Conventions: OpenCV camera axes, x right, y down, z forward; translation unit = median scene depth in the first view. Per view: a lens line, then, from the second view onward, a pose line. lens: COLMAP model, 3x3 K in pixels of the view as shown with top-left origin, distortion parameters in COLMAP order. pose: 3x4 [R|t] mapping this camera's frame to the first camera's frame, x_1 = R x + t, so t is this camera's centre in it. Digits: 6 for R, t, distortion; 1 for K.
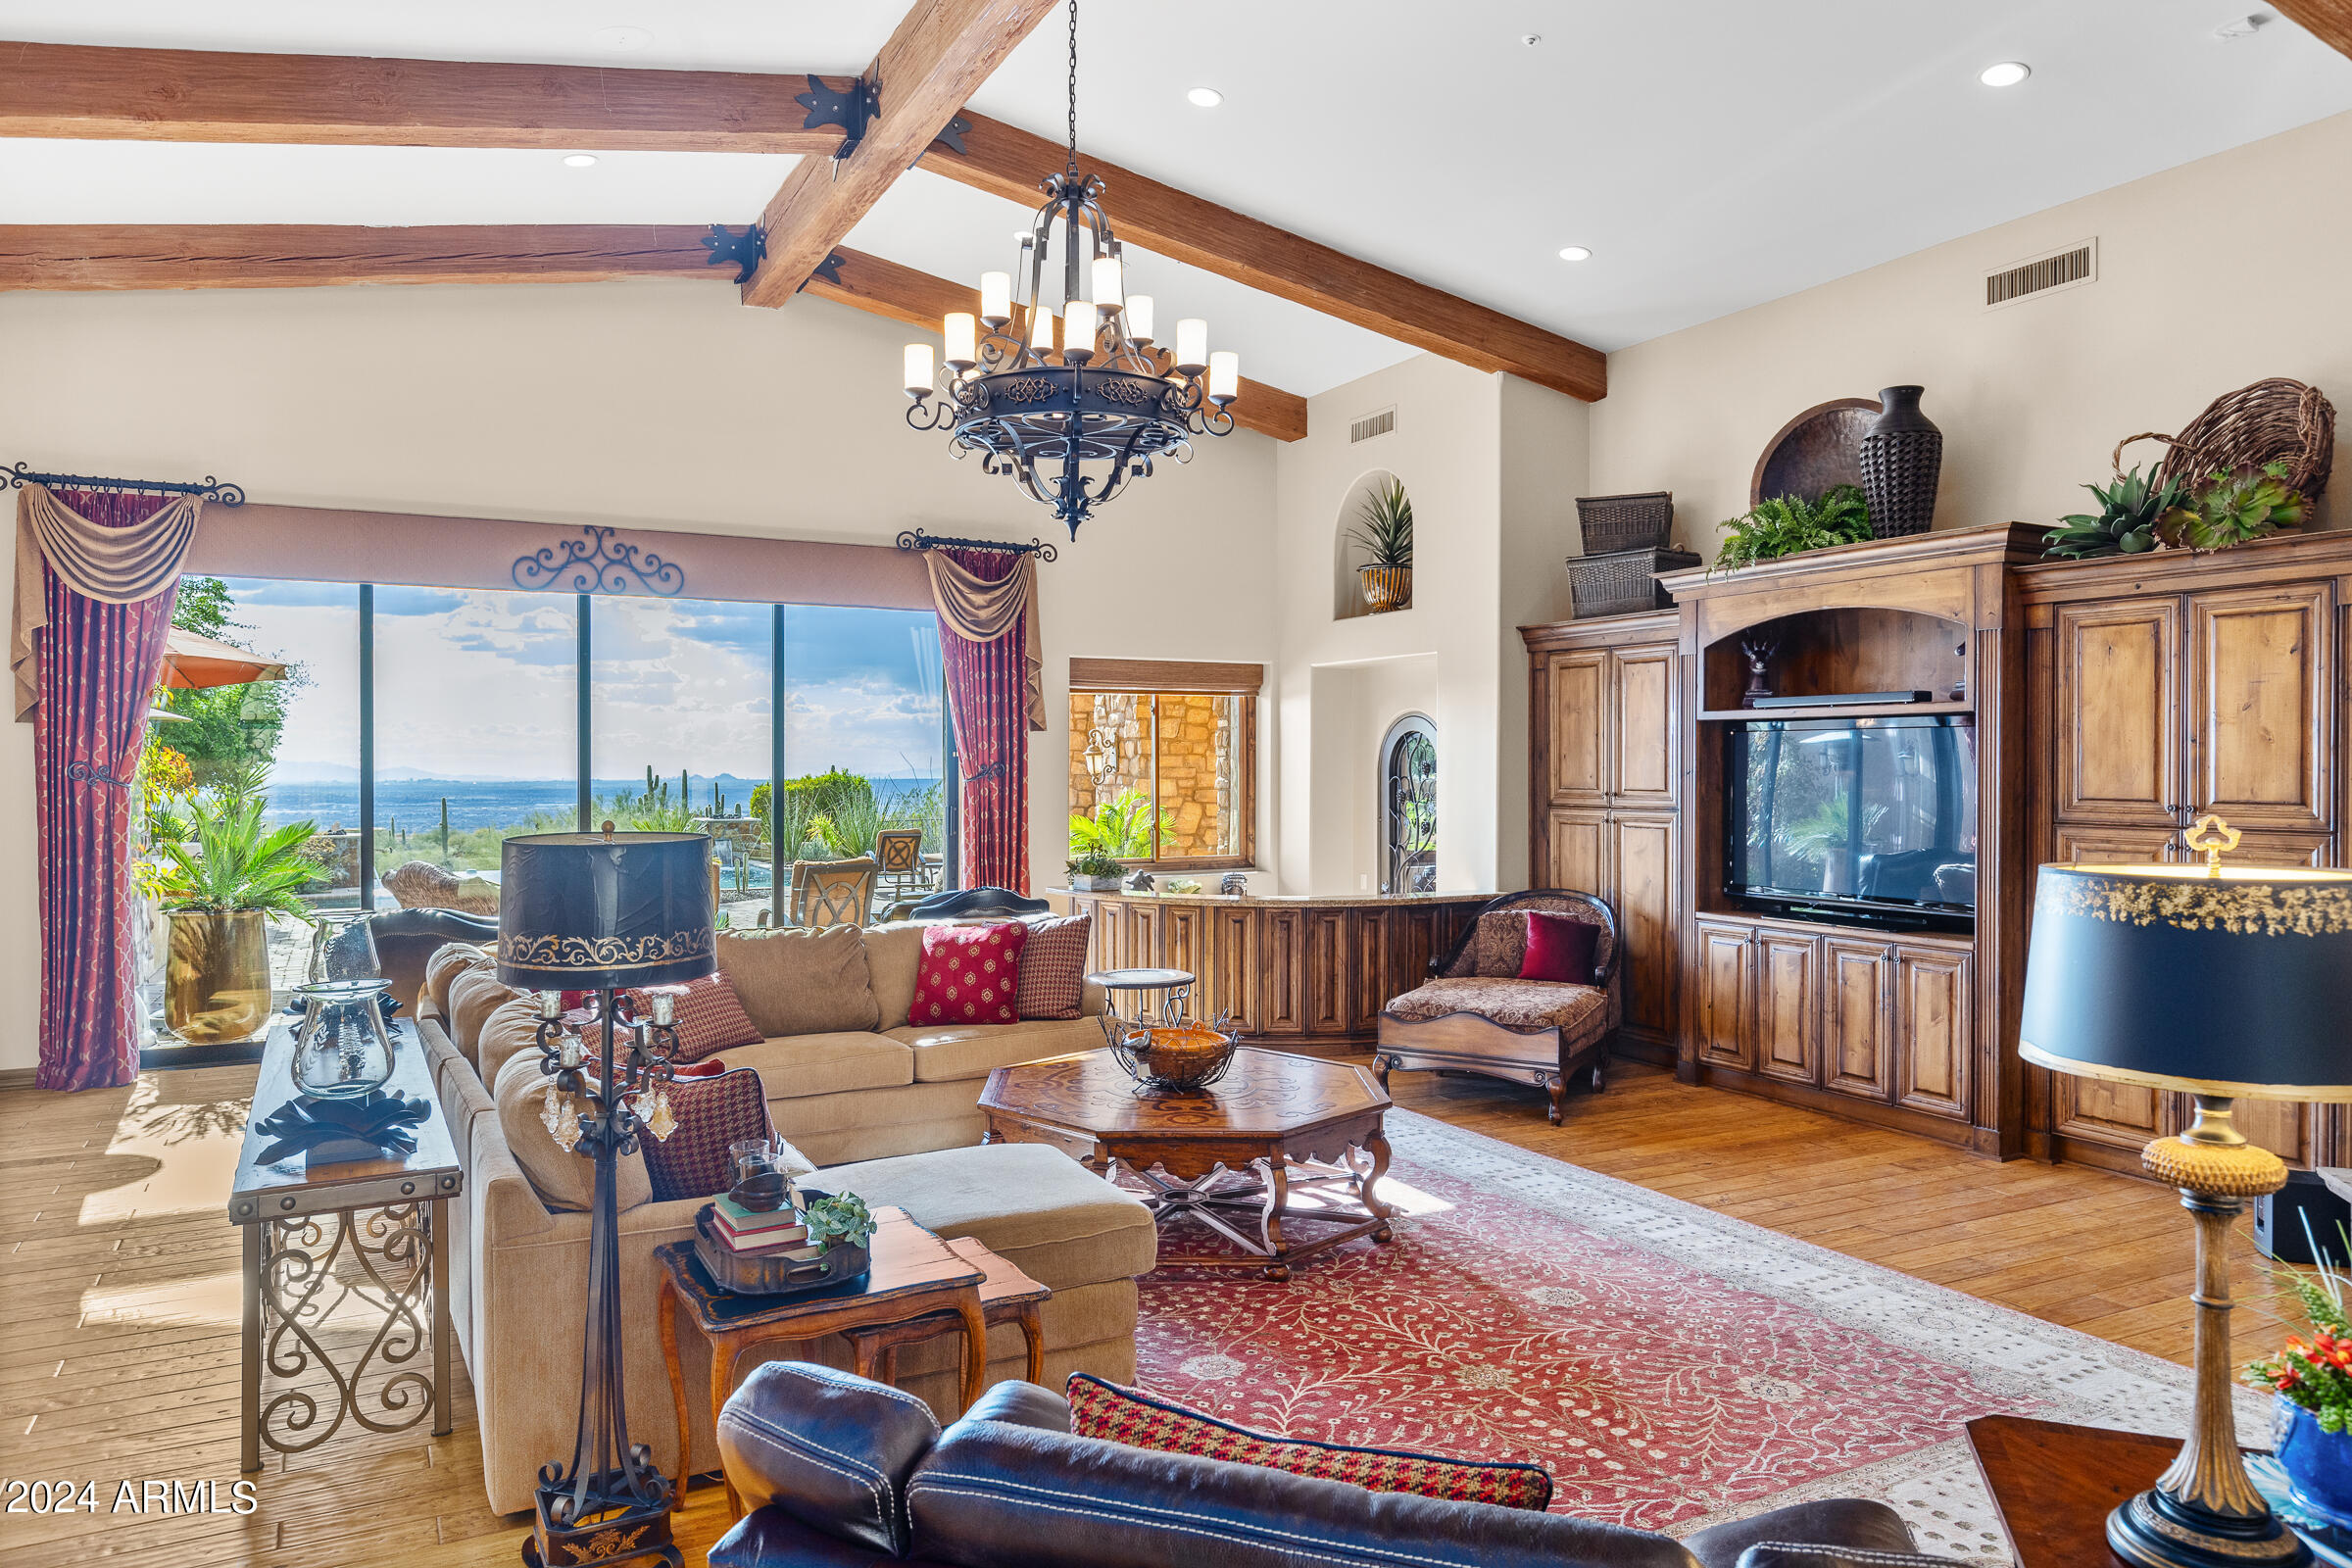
lens RADIAL K [[1545.6, 0, 1166.6], [0, 1545.6, 776.2], [0, 0, 1]] dist [0.004606, 0.000753]
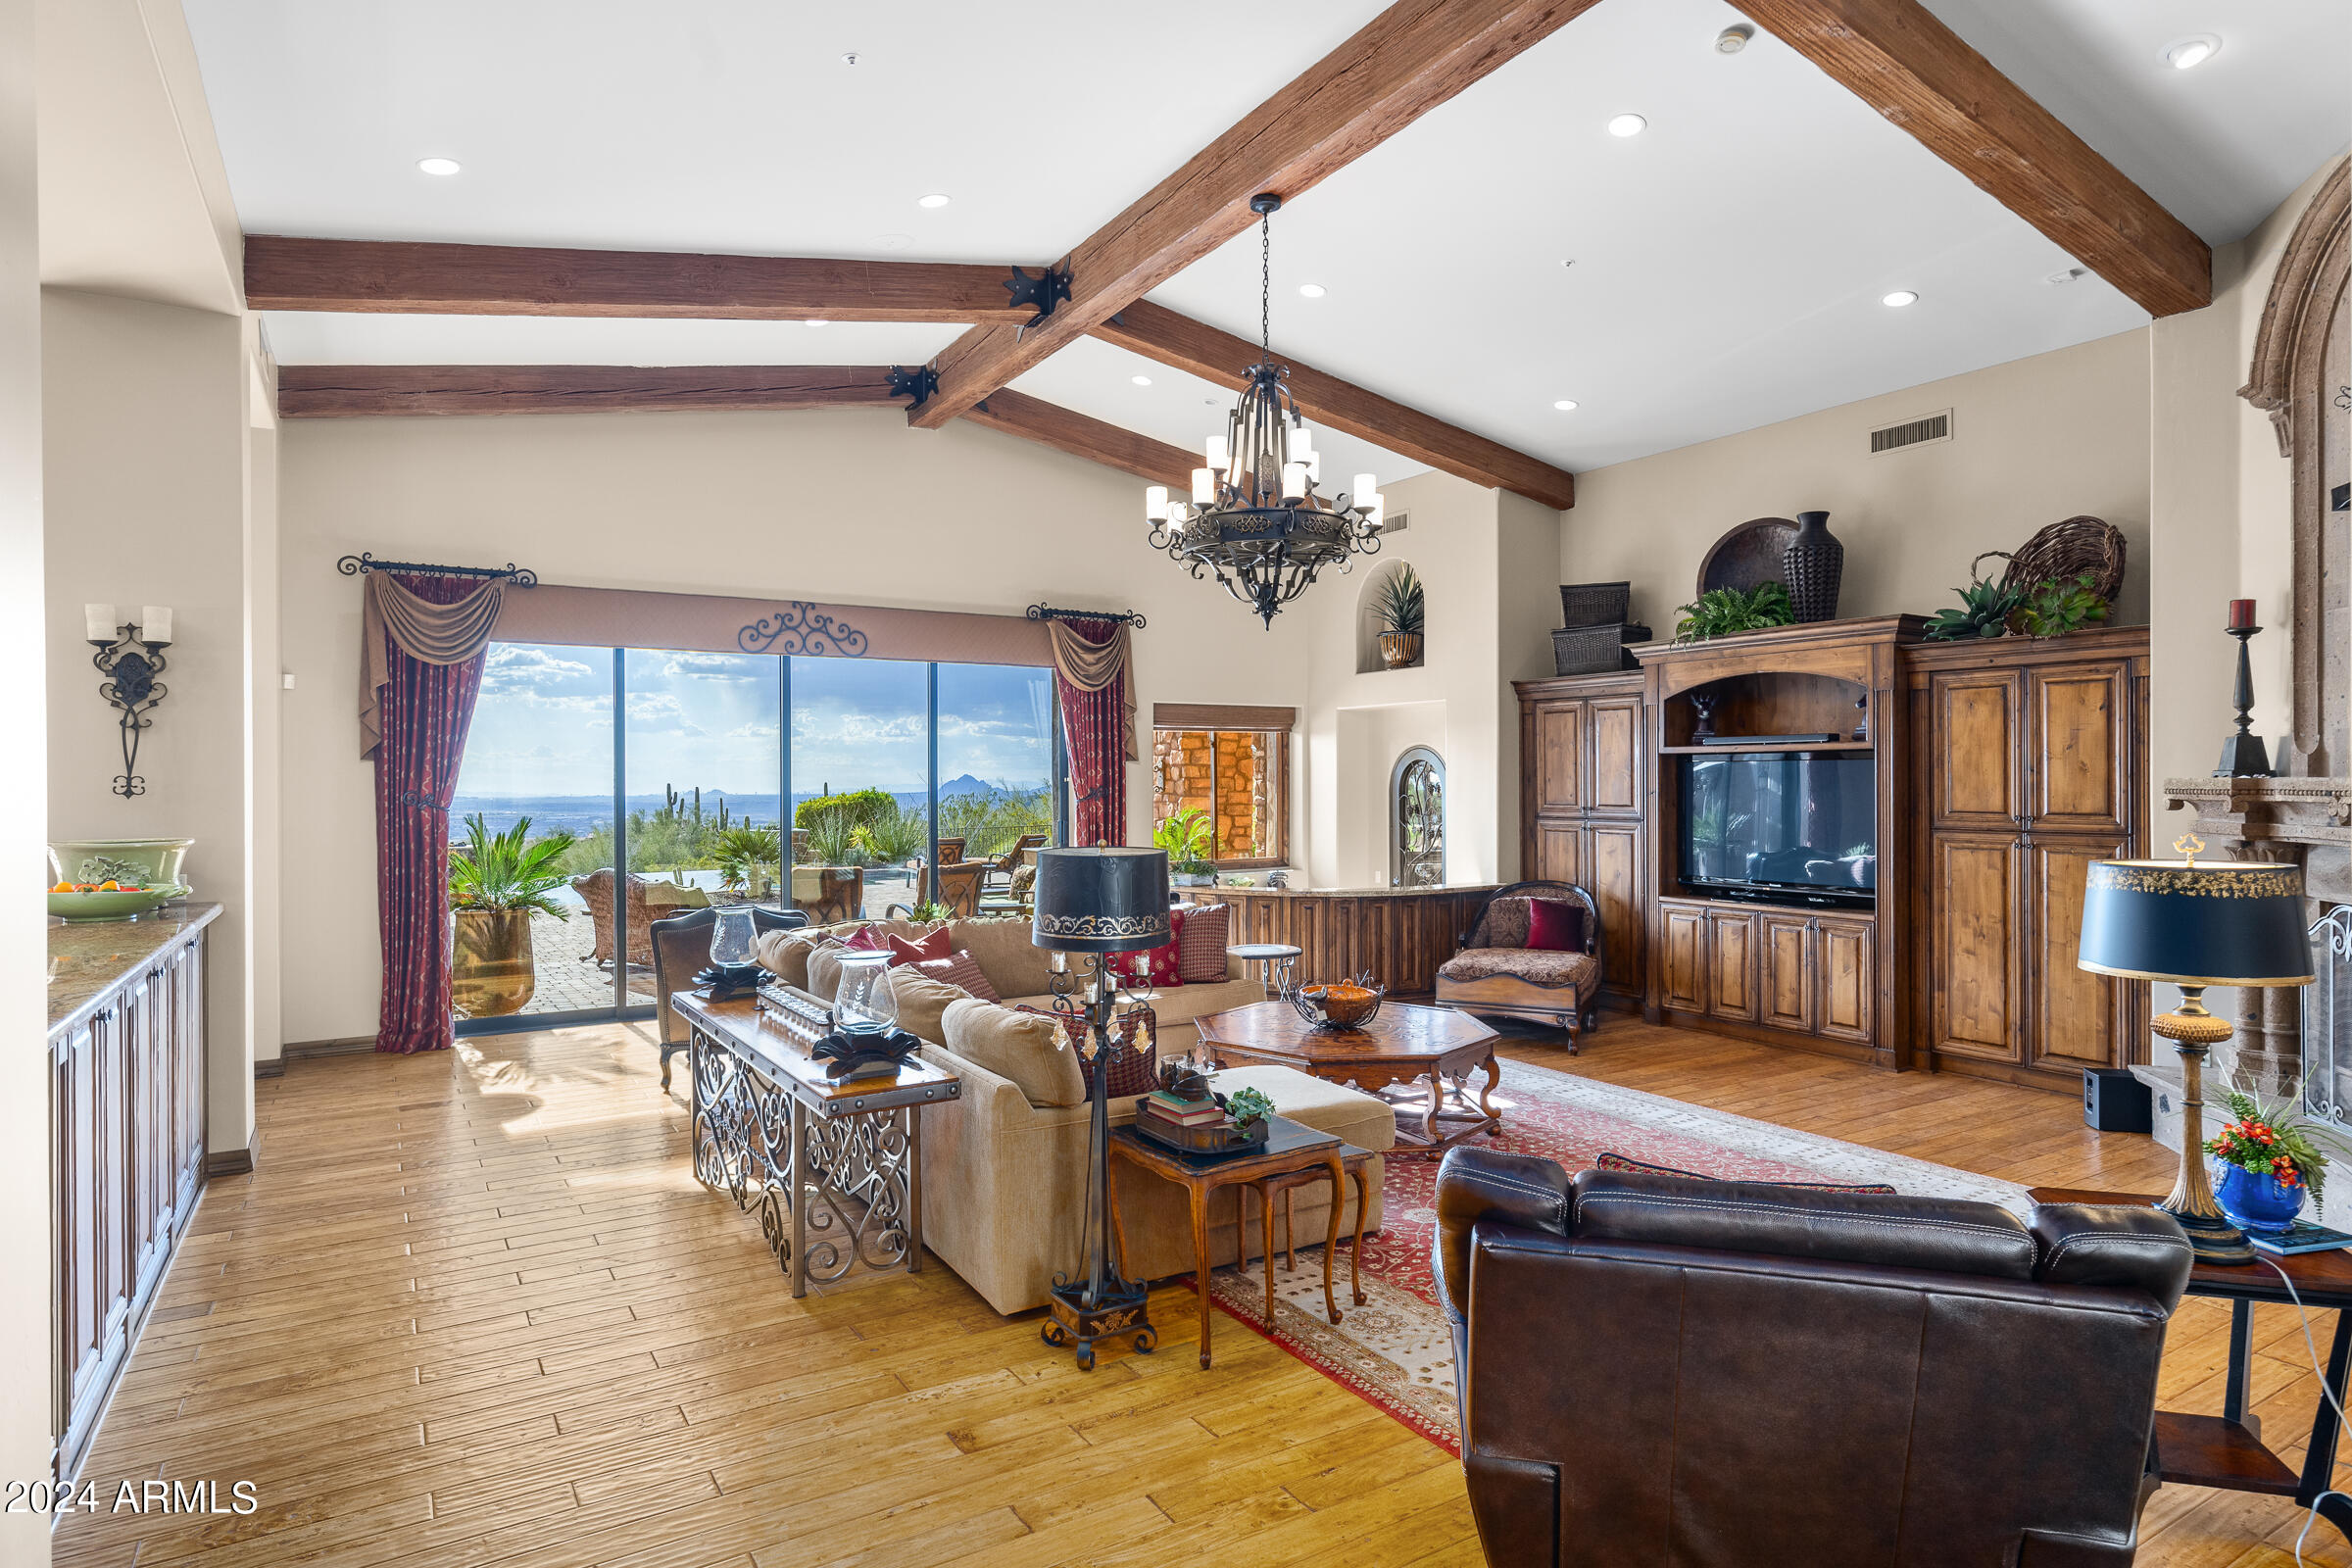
lens RADIAL K [[1321.1, 0, 1186.3], [0, 1321.1, 780.5], [0, 0, 1]] dist [0.003206, -0.001082]
pose [[0.997101, -0.004667, 0.075944, -0.171822], [0.005116, 0.999971, -0.005718, -0.009368], [-0.075915, 0.006090, 0.997096, -0.127054]]
